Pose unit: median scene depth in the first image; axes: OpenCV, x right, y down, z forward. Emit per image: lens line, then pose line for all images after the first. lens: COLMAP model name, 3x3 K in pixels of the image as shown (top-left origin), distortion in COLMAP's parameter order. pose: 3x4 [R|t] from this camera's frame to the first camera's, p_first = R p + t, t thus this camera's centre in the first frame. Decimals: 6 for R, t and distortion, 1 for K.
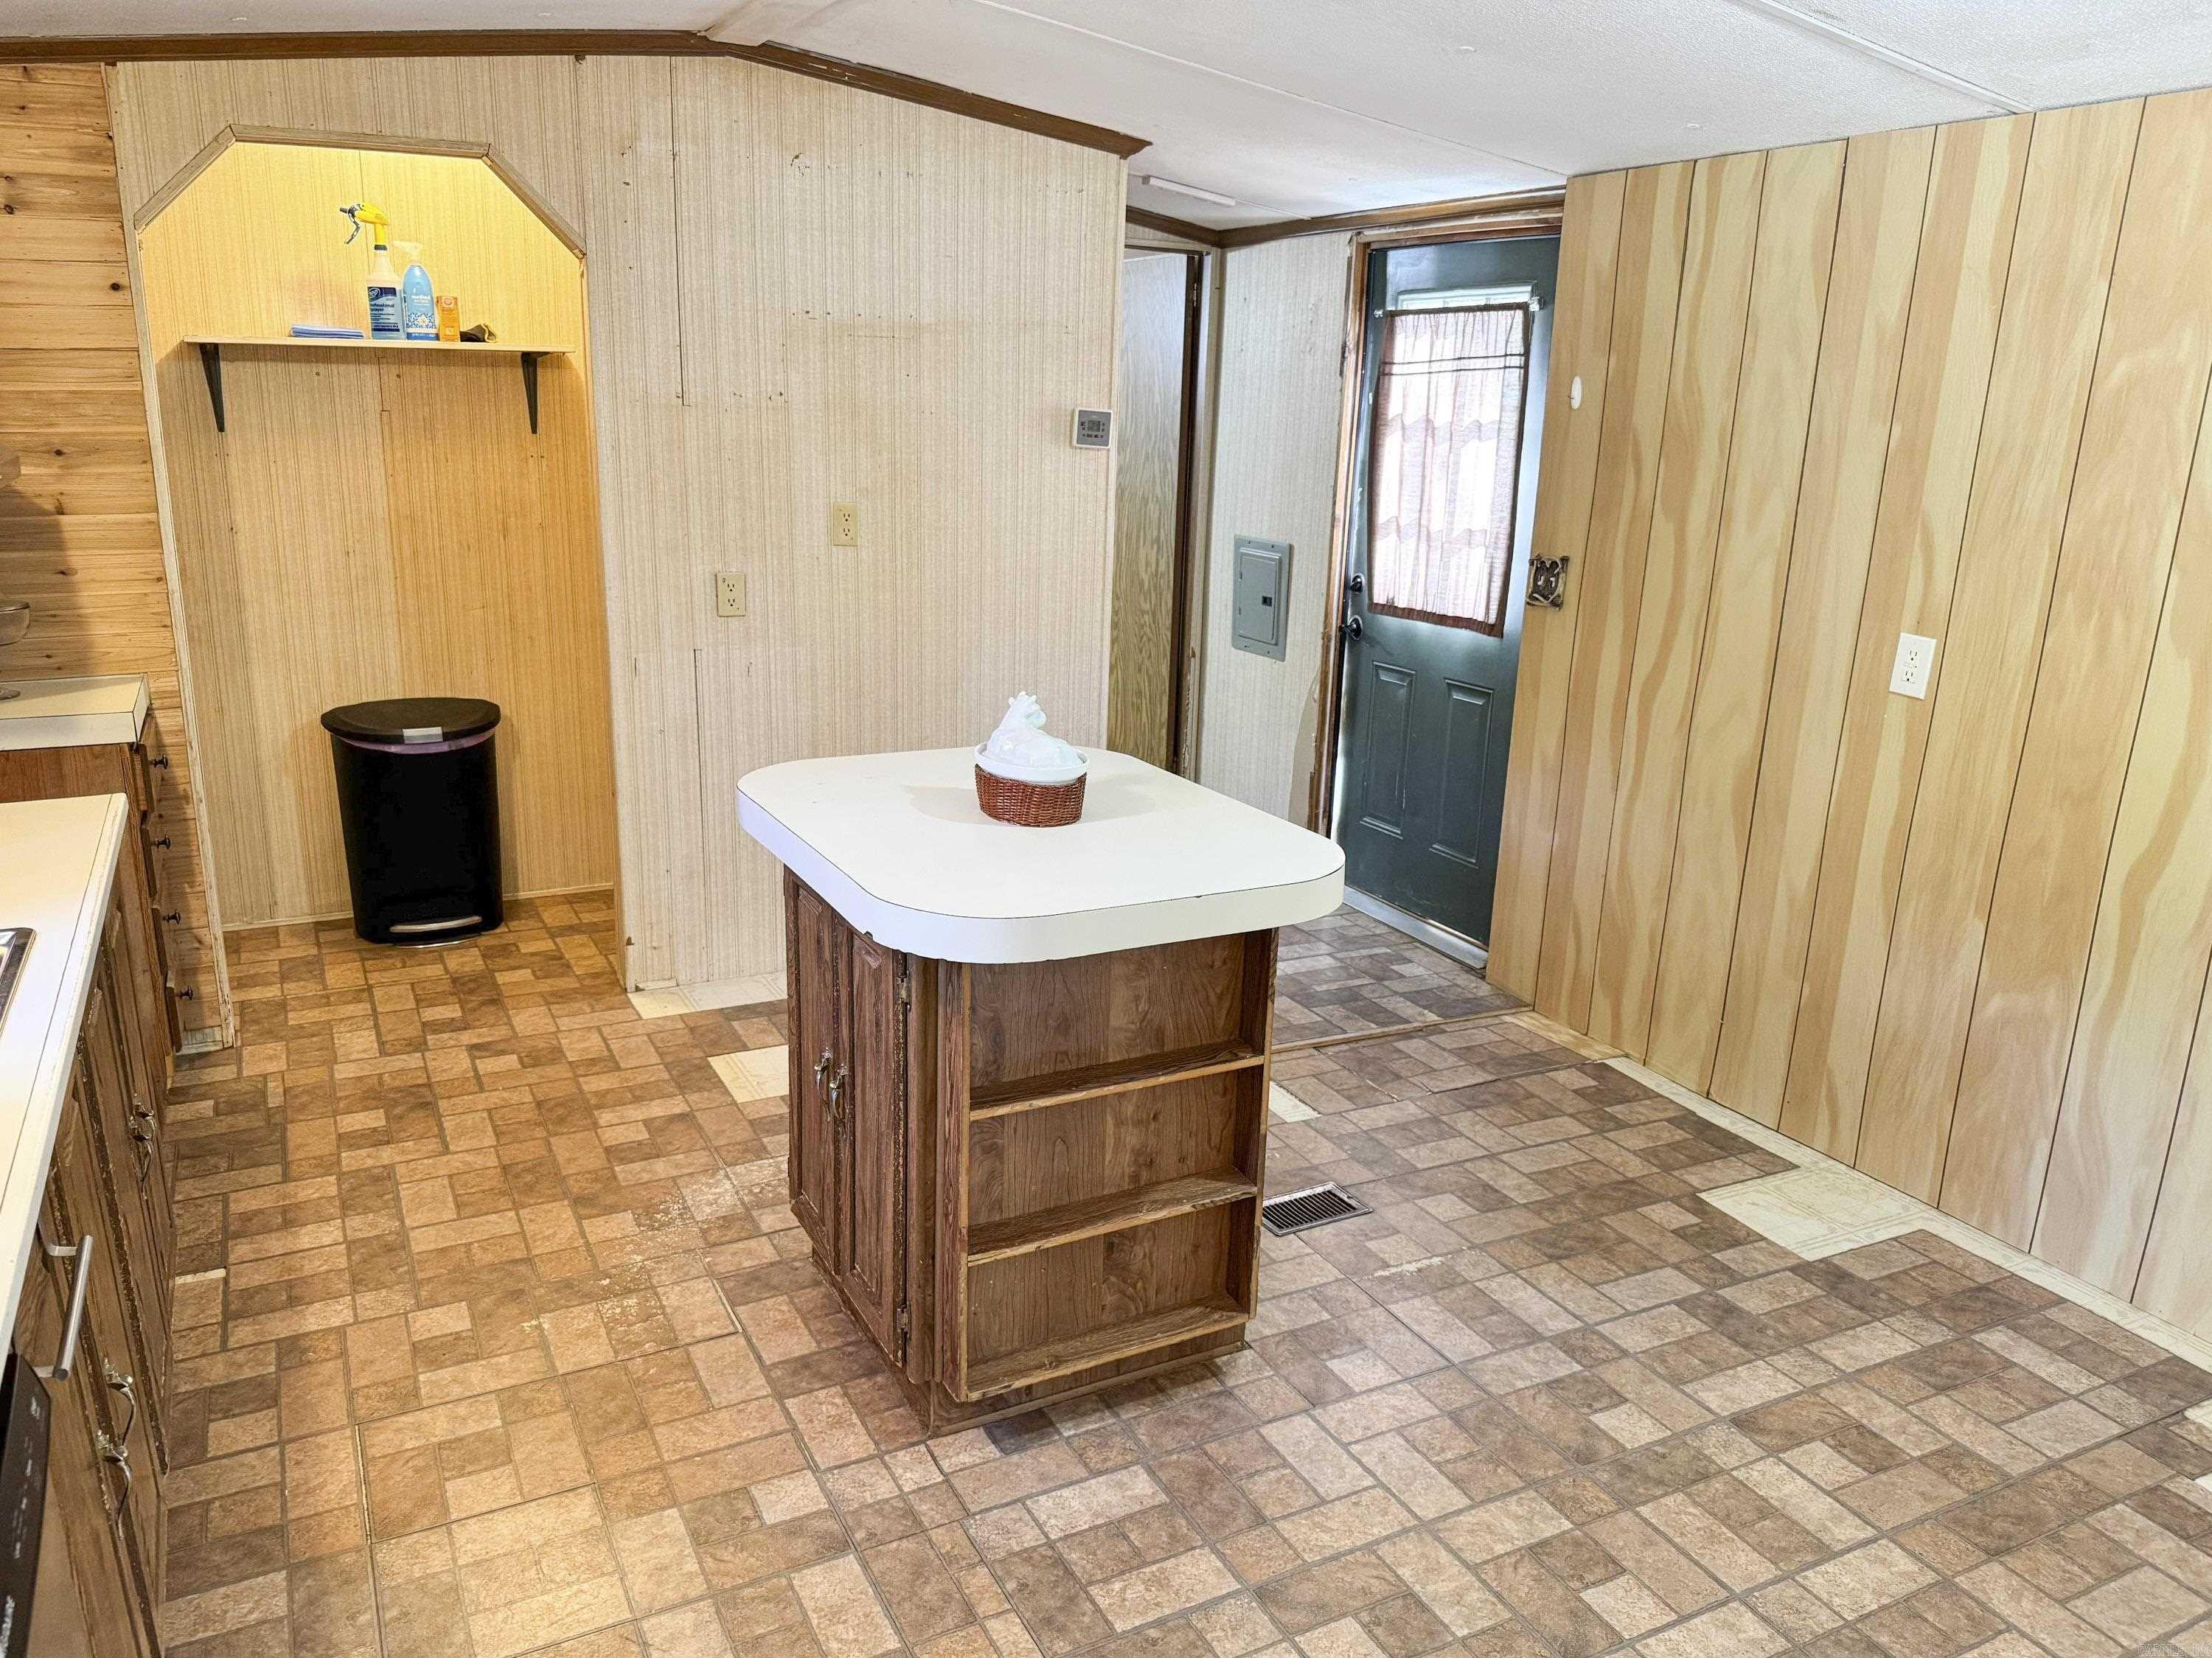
lens RADIAL K [[1628.0, 0, 1100.0], [0, 1628.0, 830.8], [0, 0, 1]] dist [0.114648, -0.171247]
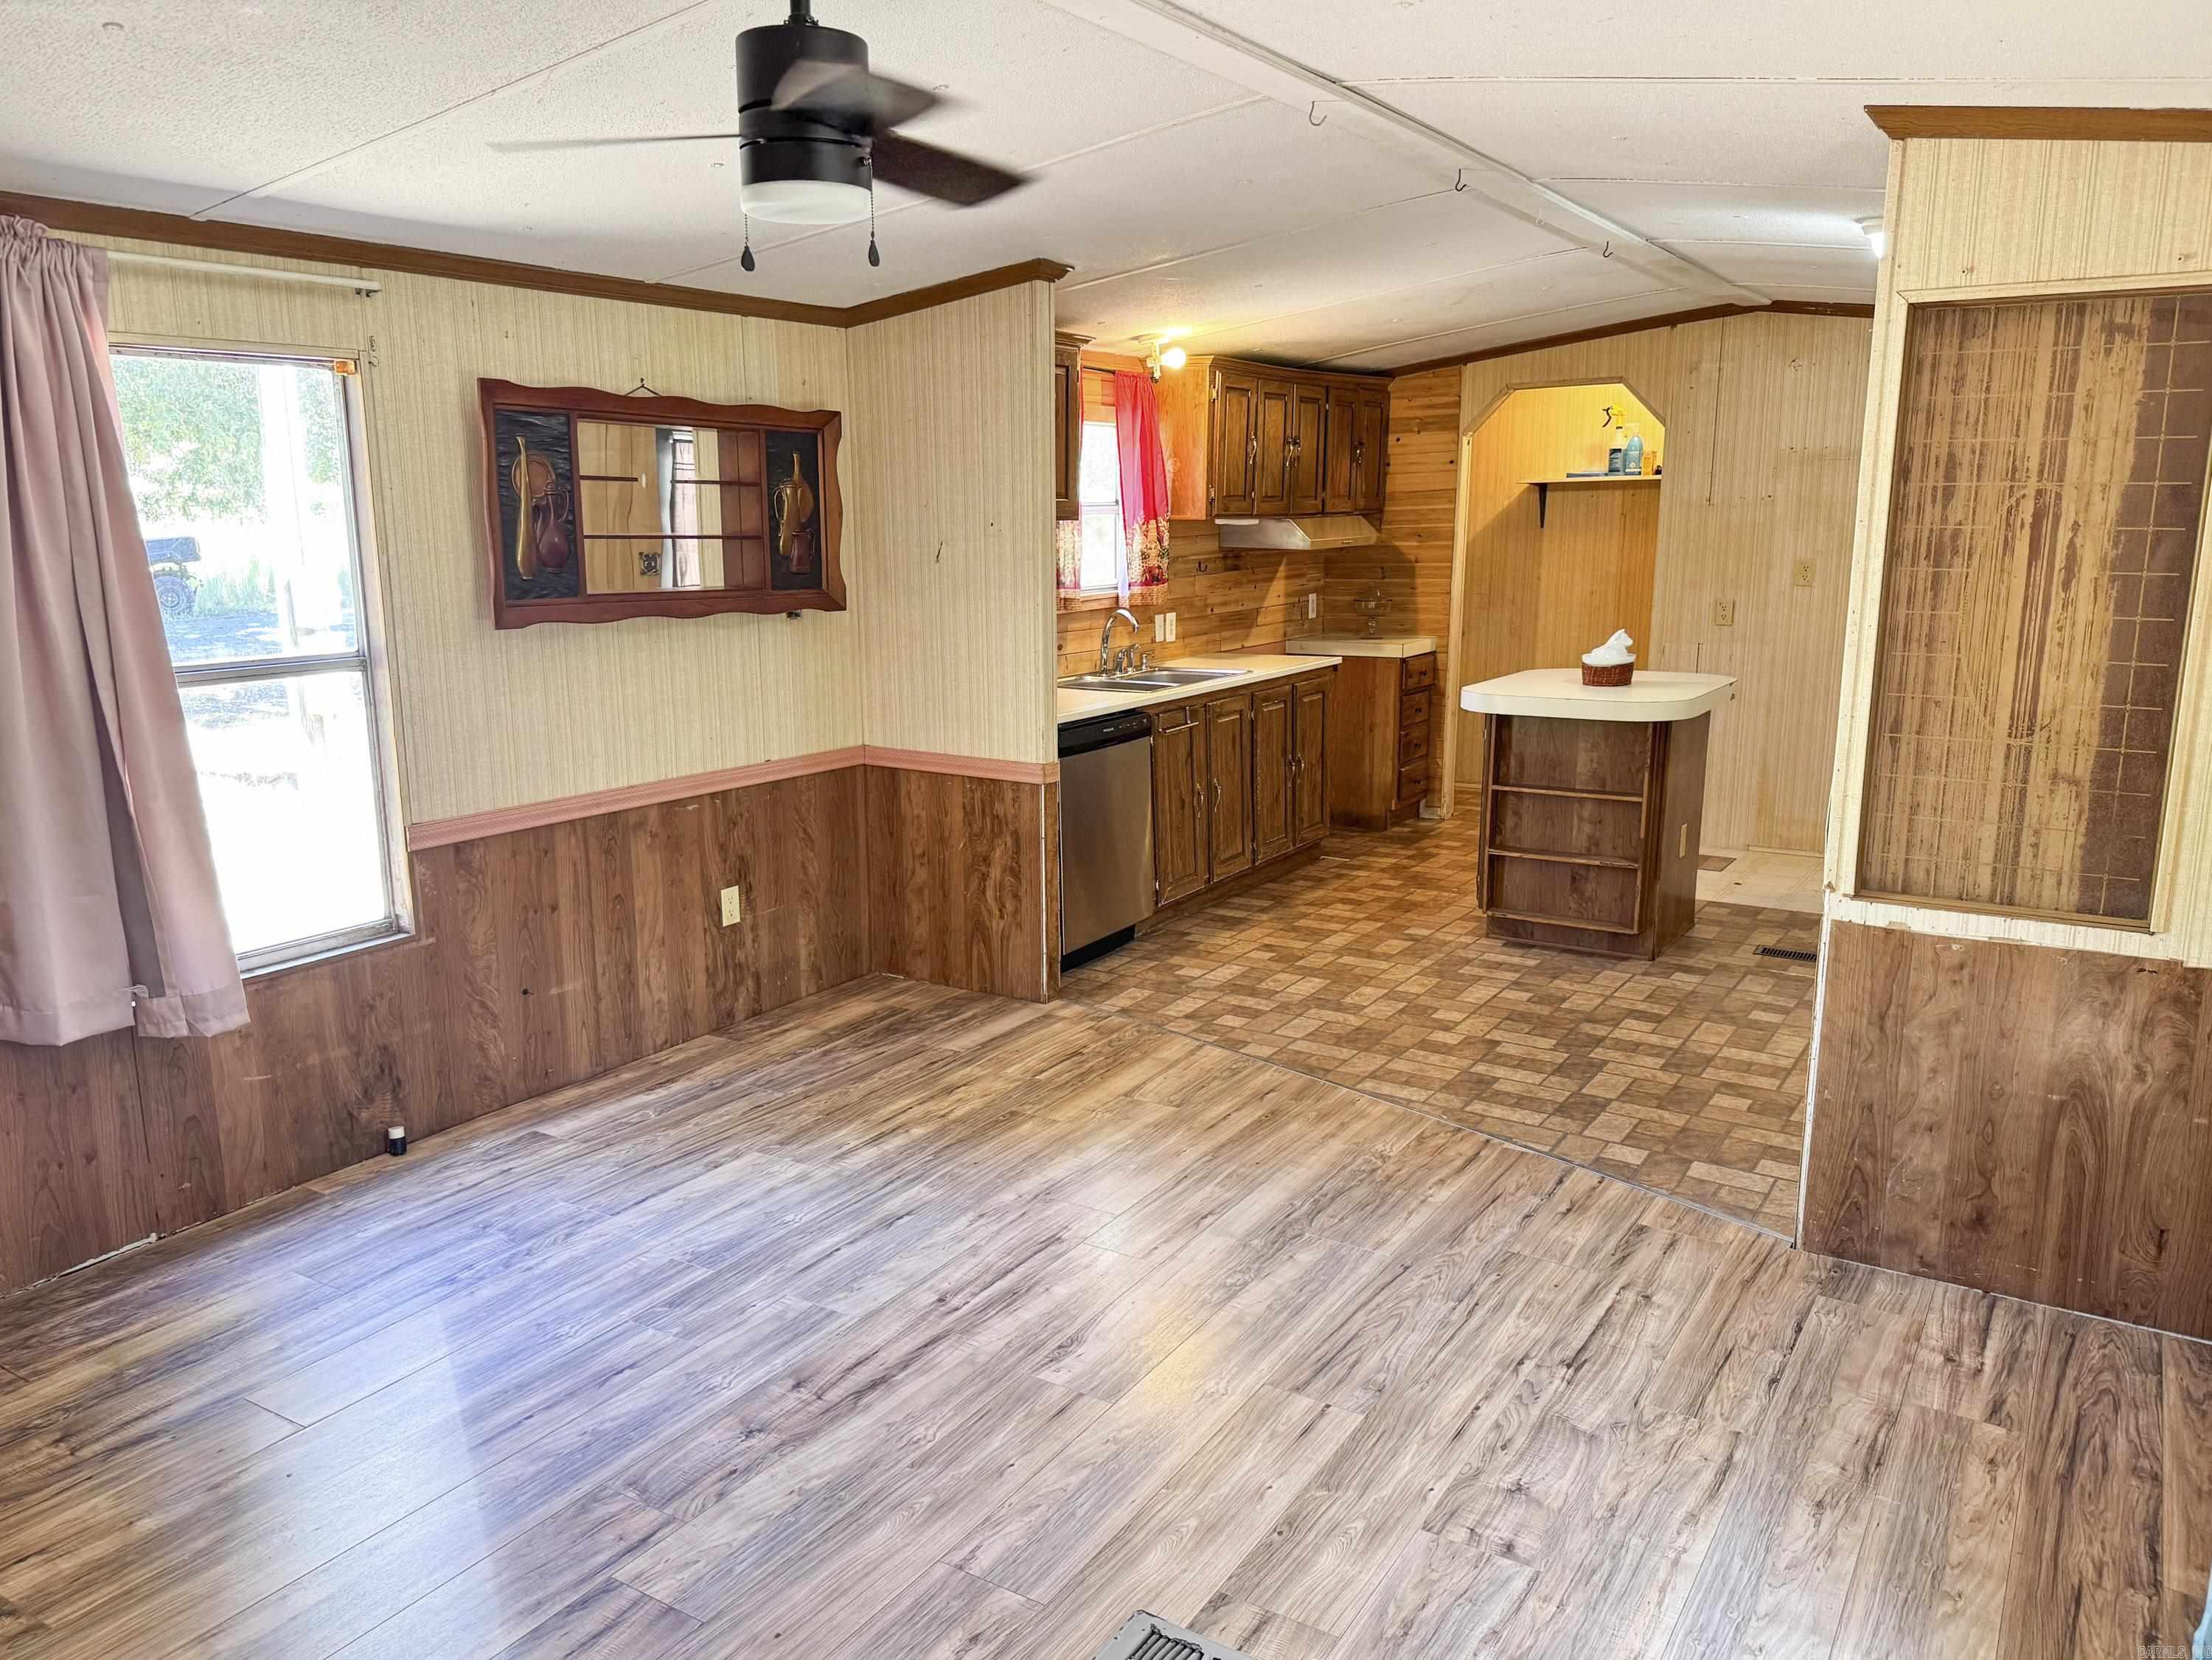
lens RADIAL K [[1628.2, 0, 1100.0], [0, 1628.2, 831.8], [0, 0, 1]] dist [0.114648, -0.171247]
pose [[0.513926, 0.144053, -0.845653, 1.463170], [-0.205069, 0.977848, 0.041946, 0.222421], [0.832963, 0.151860, 0.532082, -0.668840]]
